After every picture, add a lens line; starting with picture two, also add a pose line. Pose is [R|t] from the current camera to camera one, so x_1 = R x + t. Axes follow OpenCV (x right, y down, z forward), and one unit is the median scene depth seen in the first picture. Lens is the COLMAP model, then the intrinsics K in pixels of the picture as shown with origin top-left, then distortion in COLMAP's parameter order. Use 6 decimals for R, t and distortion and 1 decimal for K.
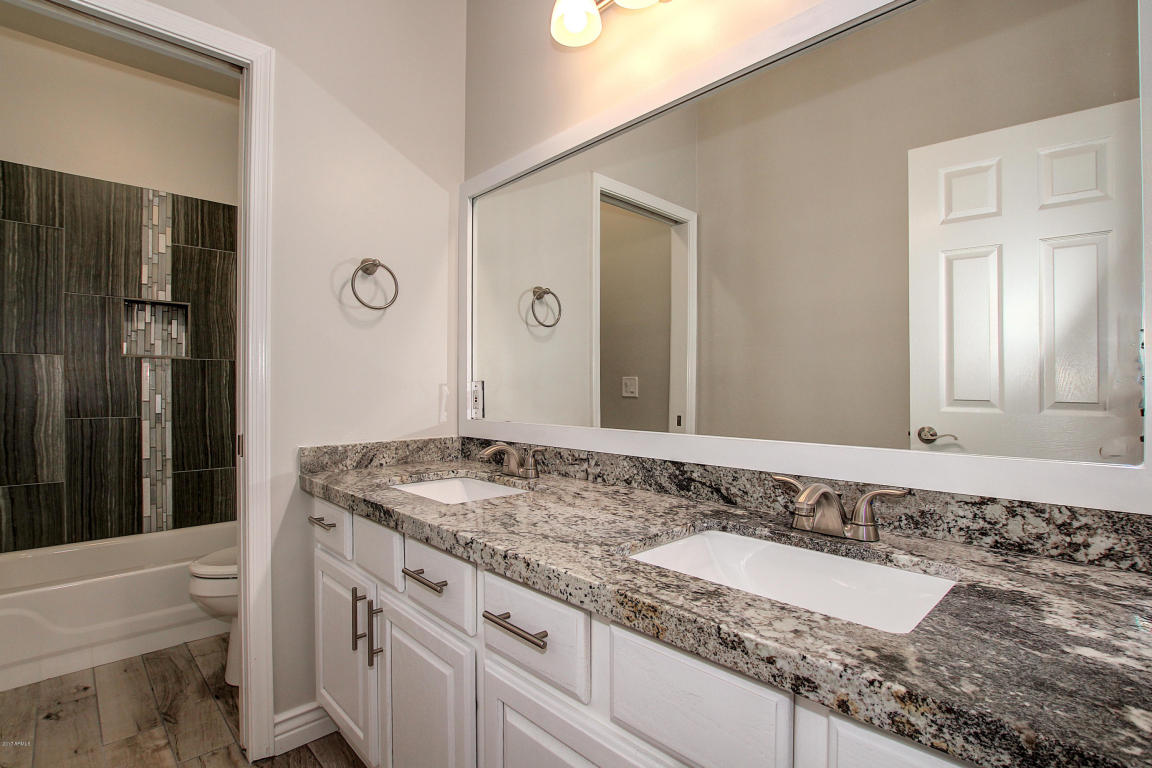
lens RADIAL K [[543.5, 0, 570.3], [0, 543.5, 381.6], [0, 0, 1]] dist [-0.036112, 0.005907]
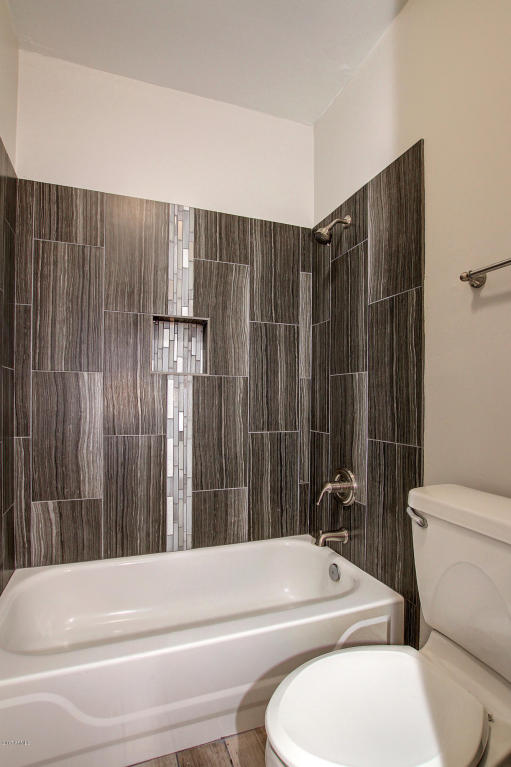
lens RADIAL K [[361.9, 0, 262.8], [0, 361.9, 385.9], [0, 0, 1]] dist [-0.036112, 0.005907]
pose [[0.932798, 0.000227, -0.360401, -0.408960], [-0.005447, 0.999894, -0.013468, -0.016443], [0.360359, 0.014526, 0.932700, 0.450485]]
